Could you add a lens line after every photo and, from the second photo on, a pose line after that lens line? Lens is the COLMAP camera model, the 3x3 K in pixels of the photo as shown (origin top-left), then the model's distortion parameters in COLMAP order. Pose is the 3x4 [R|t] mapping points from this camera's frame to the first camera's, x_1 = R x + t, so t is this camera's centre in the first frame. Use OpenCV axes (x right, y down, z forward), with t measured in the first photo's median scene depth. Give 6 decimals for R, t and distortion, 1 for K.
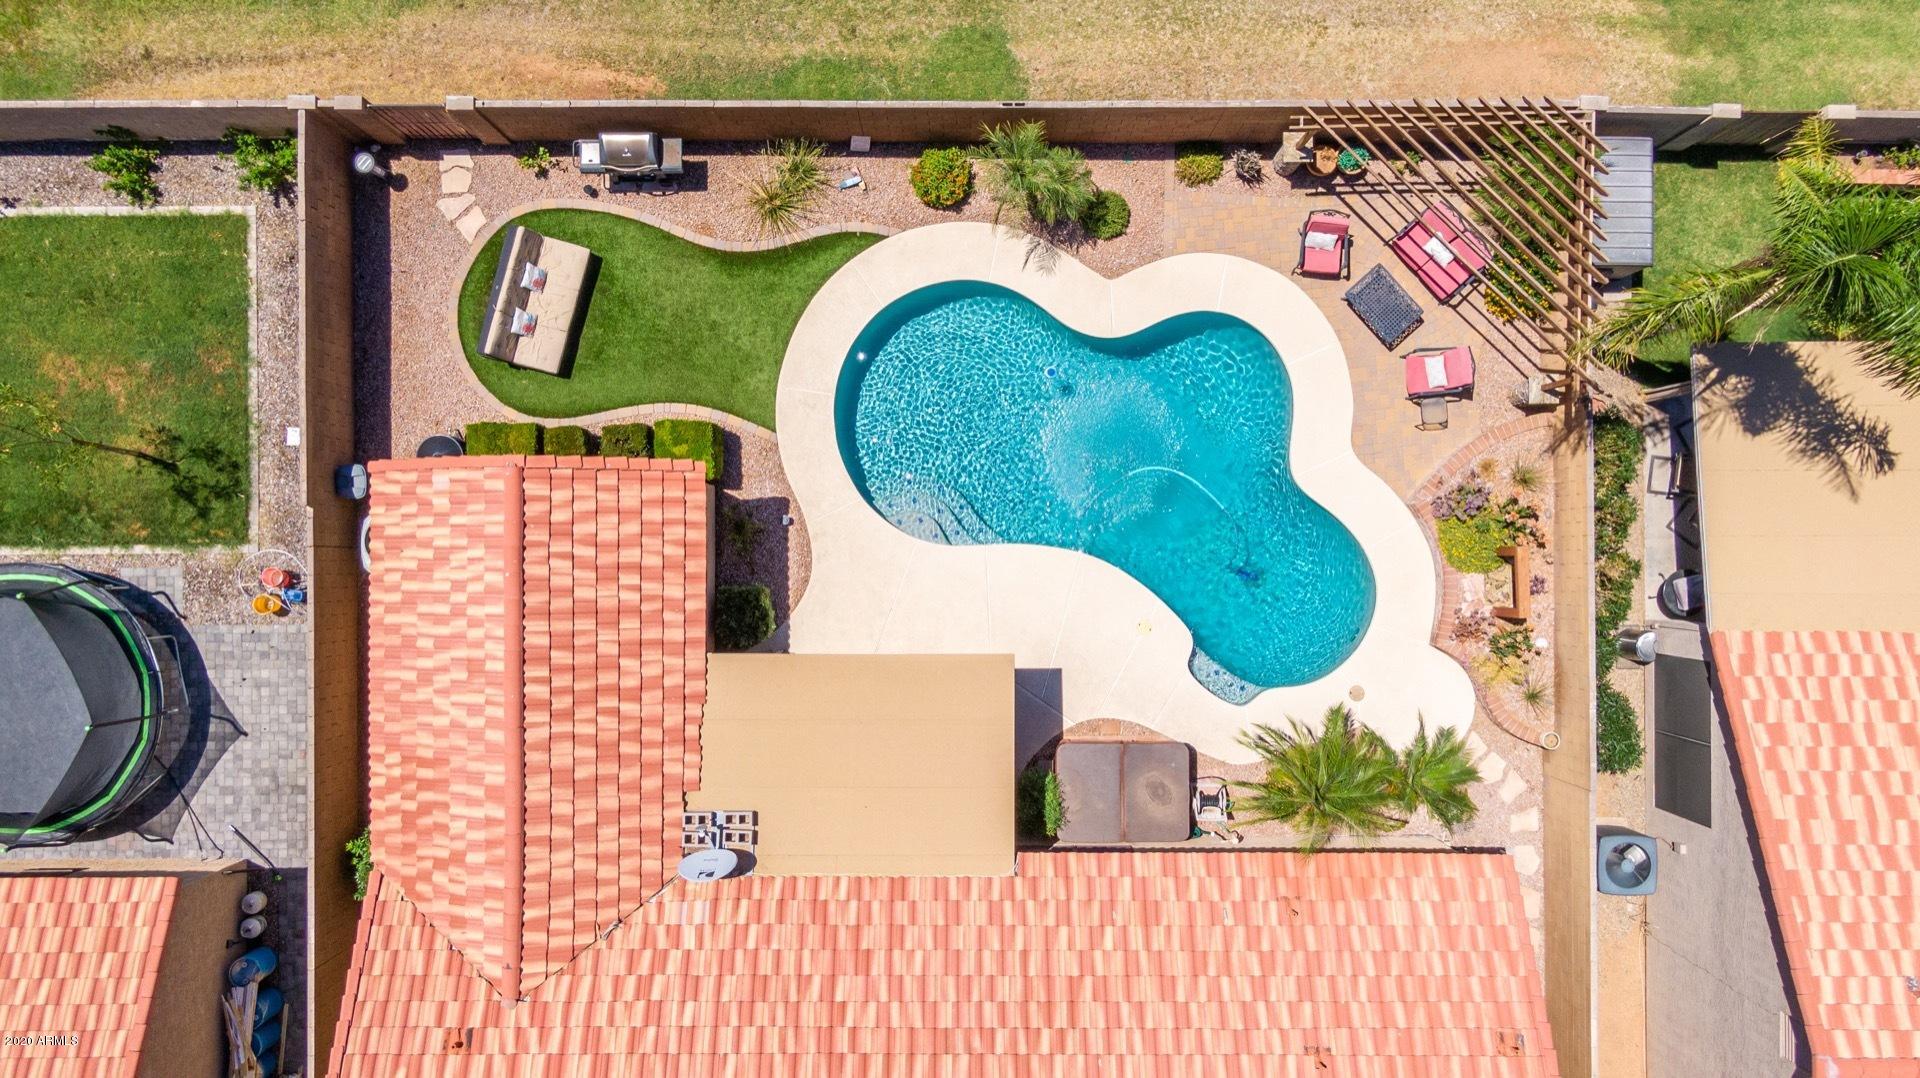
lens RADIAL K [[1525.9, 0, 960.7], [0, 1525.9, 552.6], [0, 0, 1]] dist [0.011737, -0.006566]
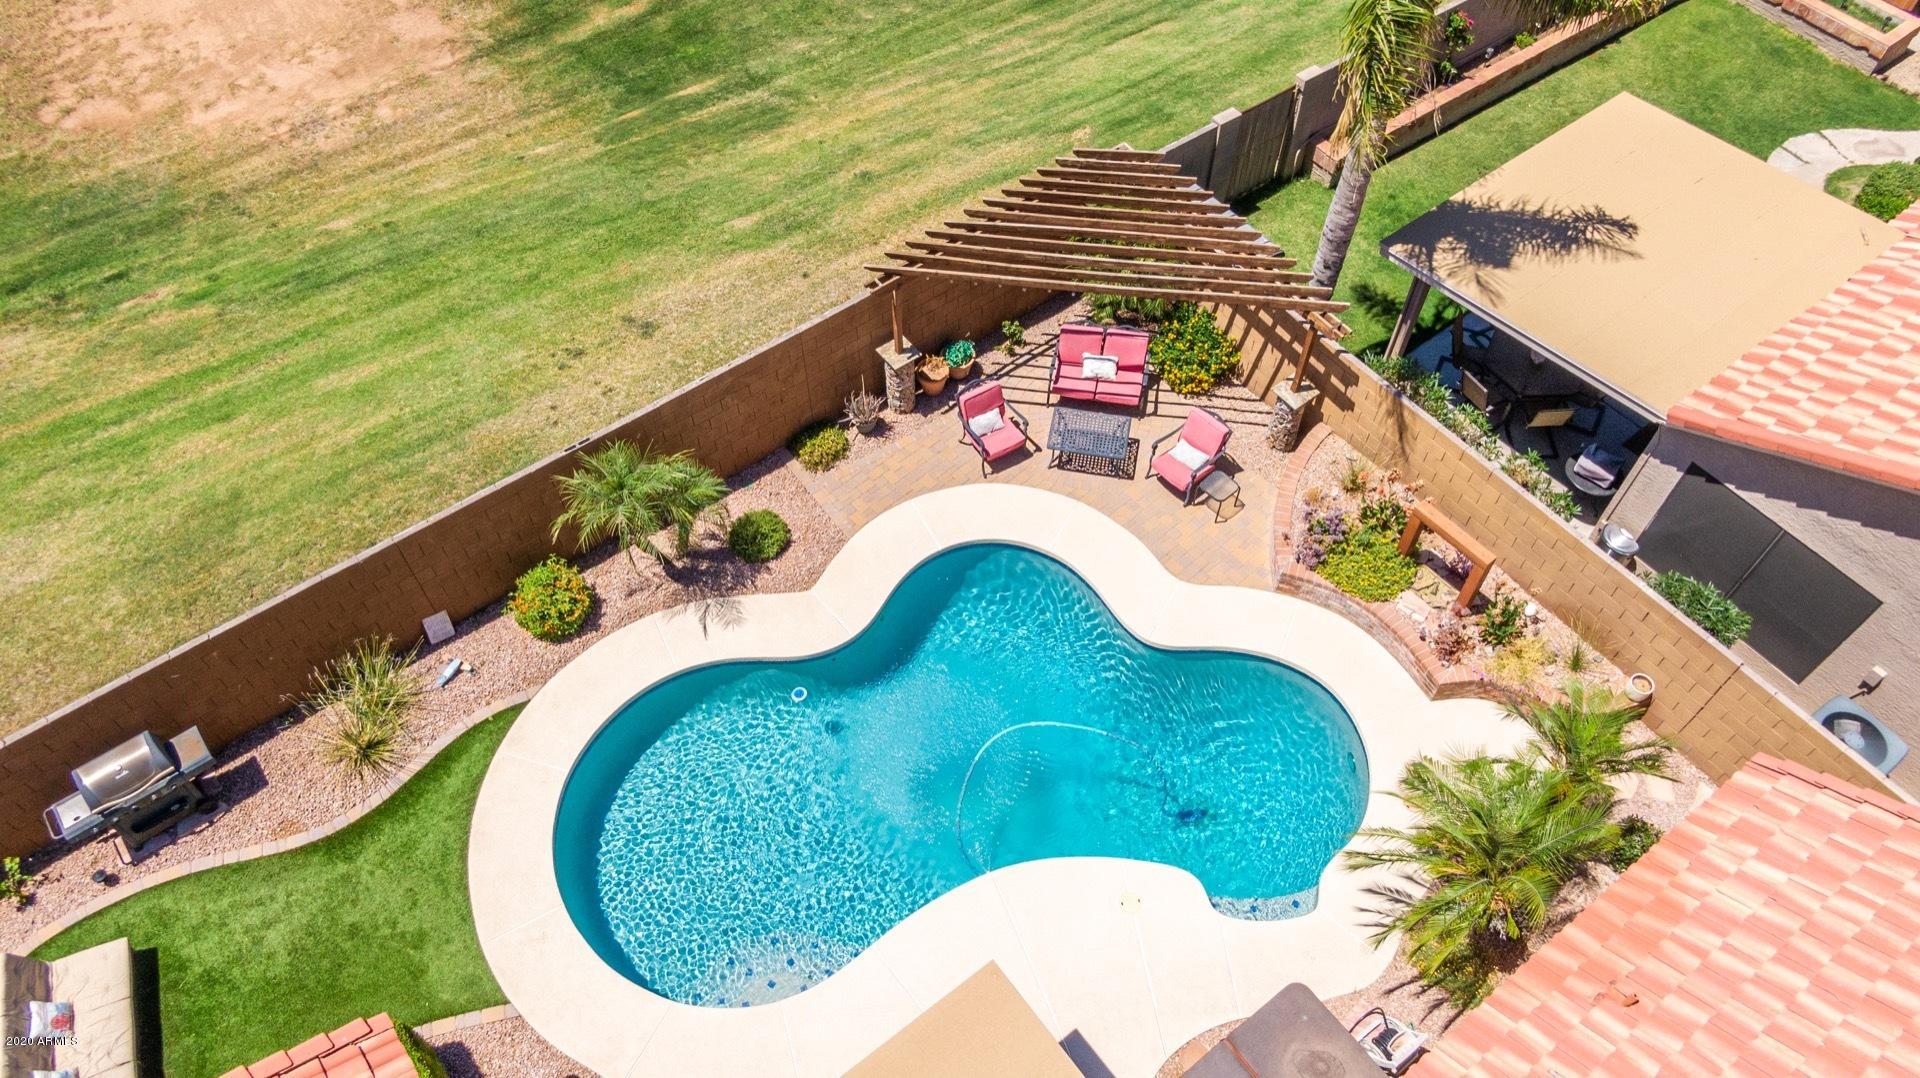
lens RADIAL K [[1368.0, 0, 958.0], [0, 1368.0, 546.5], [0, 0, 1]] dist [0.048123, -0.076185]
pose [[0.797876, -0.491899, 0.348468, -0.077876], [0.602817, 0.653367, -0.457956, 0.181420], [-0.002410, 0.575454, 0.817831, 0.405480]]
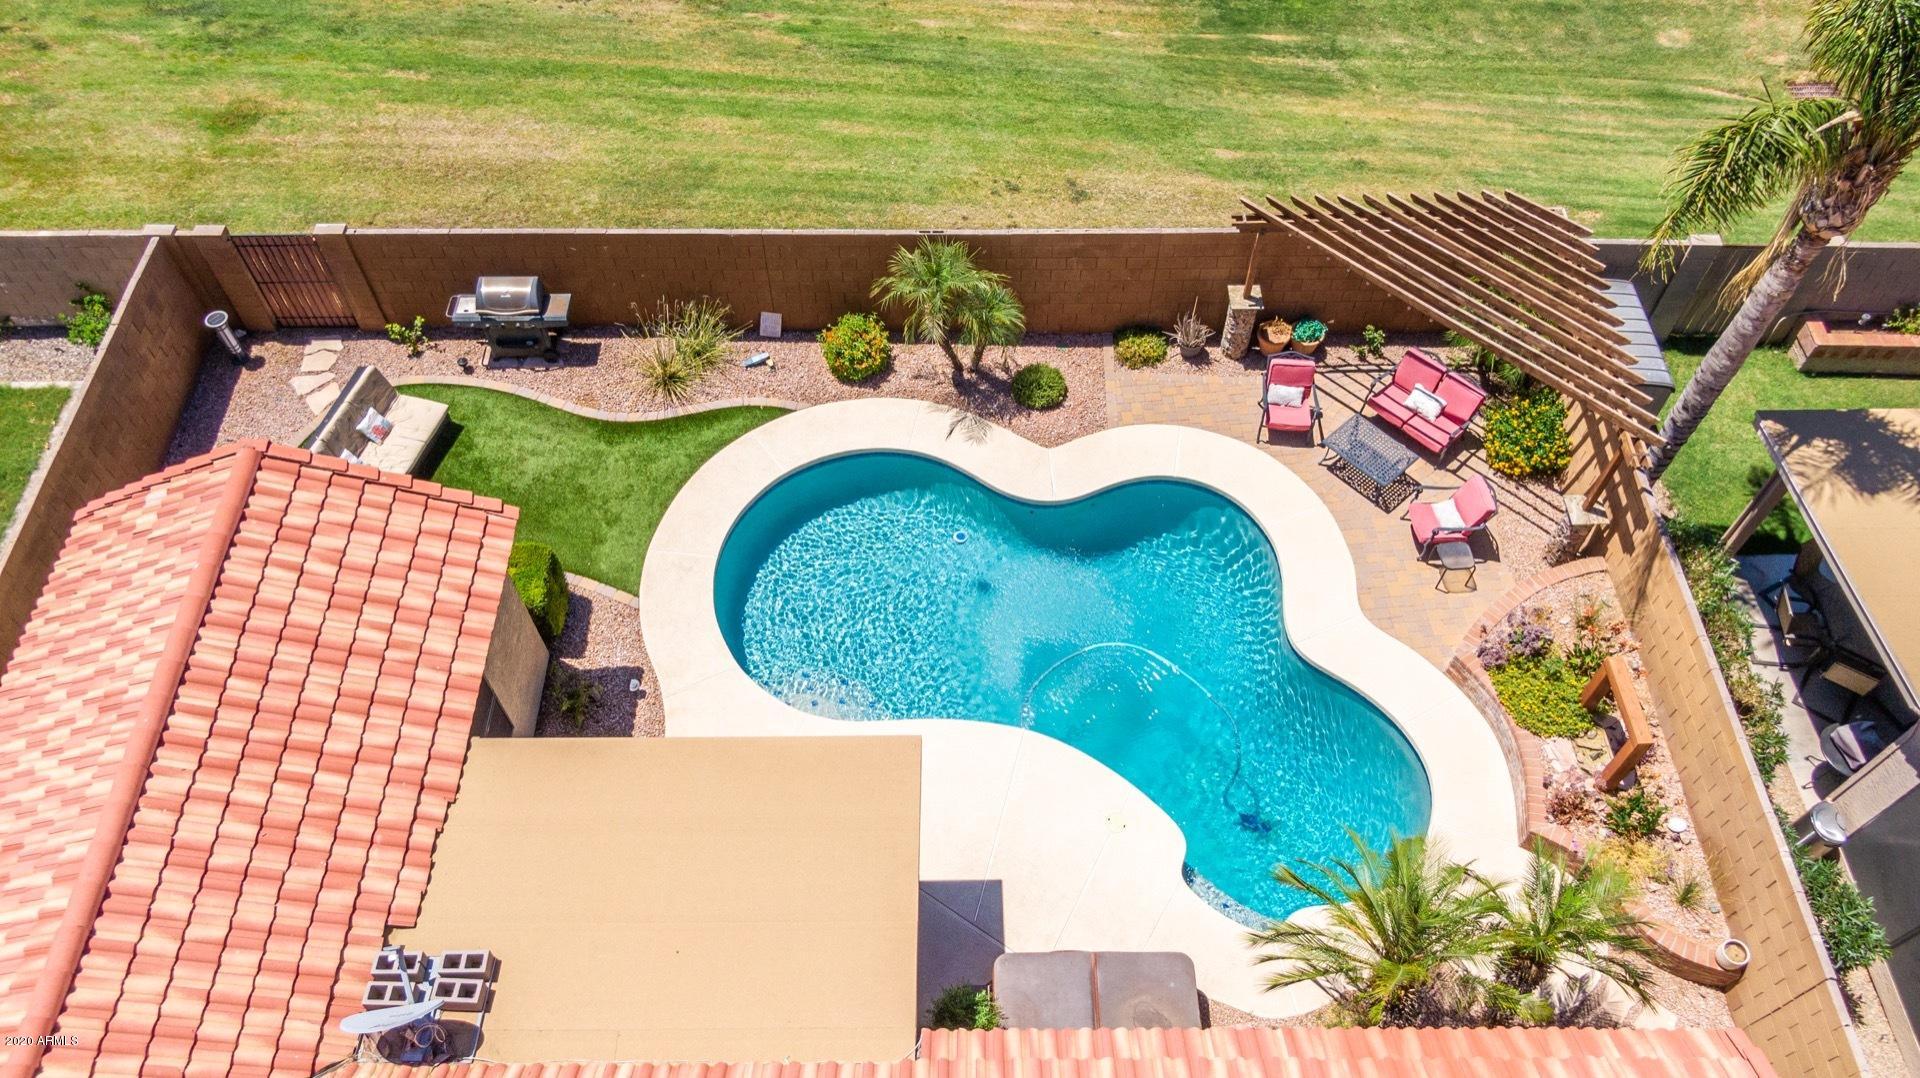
lens RADIAL K [[1368.0, 0, 958.0], [0, 1368.0, 546.5], [0, 0, 1]] dist [0.048123, -0.076185]
pose [[0.999996, -0.002285, 0.001381, 0.045885], [0.002663, 0.819308, -0.573347, 0.314282], [0.000179, 0.573348, 0.819312, 0.398380]]
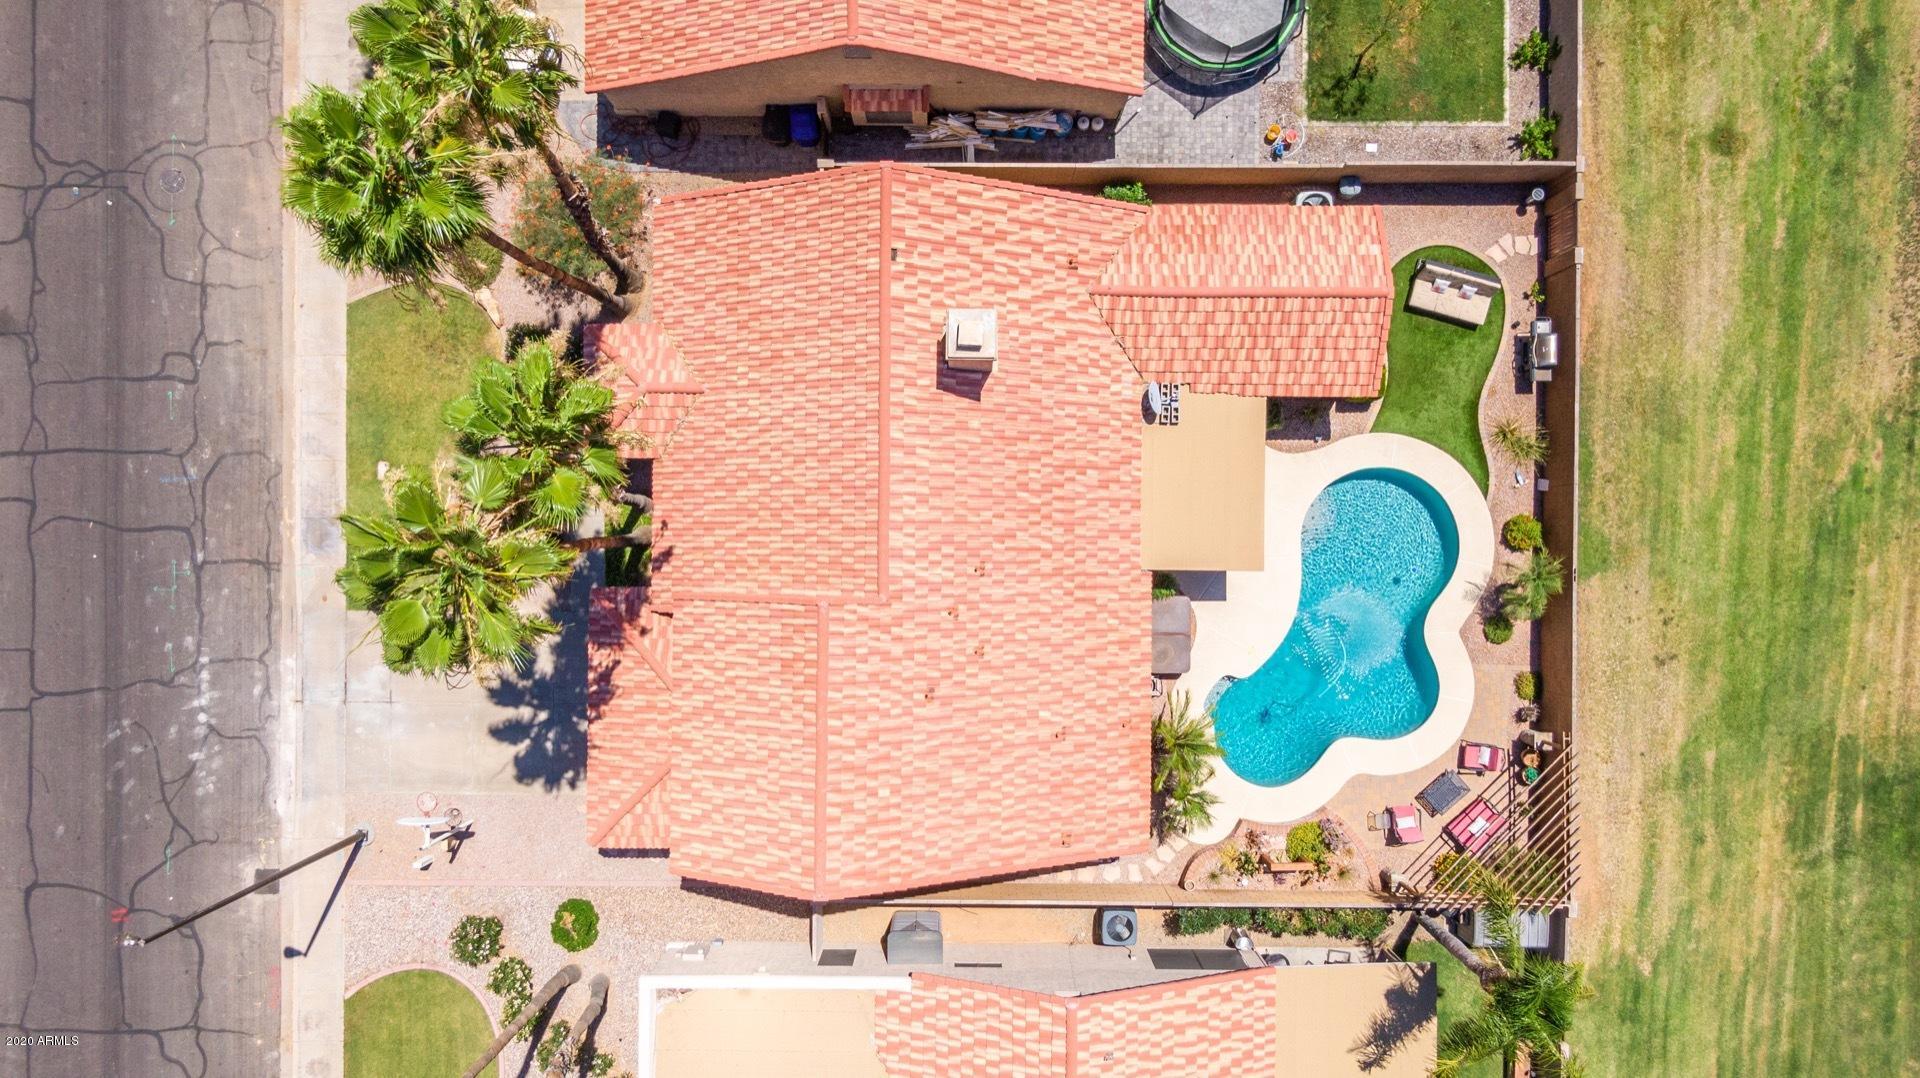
lens RADIAL K [[1368.0, 0, 958.0], [0, 1368.0, 546.5], [0, 0, 1]] dist [0.048123, -0.076185]
pose [[-0.010194, 0.999946, -0.001854, 0.011996], [-0.999940, -0.010187, 0.003982, 0.371482], [0.003963, 0.001895, 0.999990, -0.523658]]
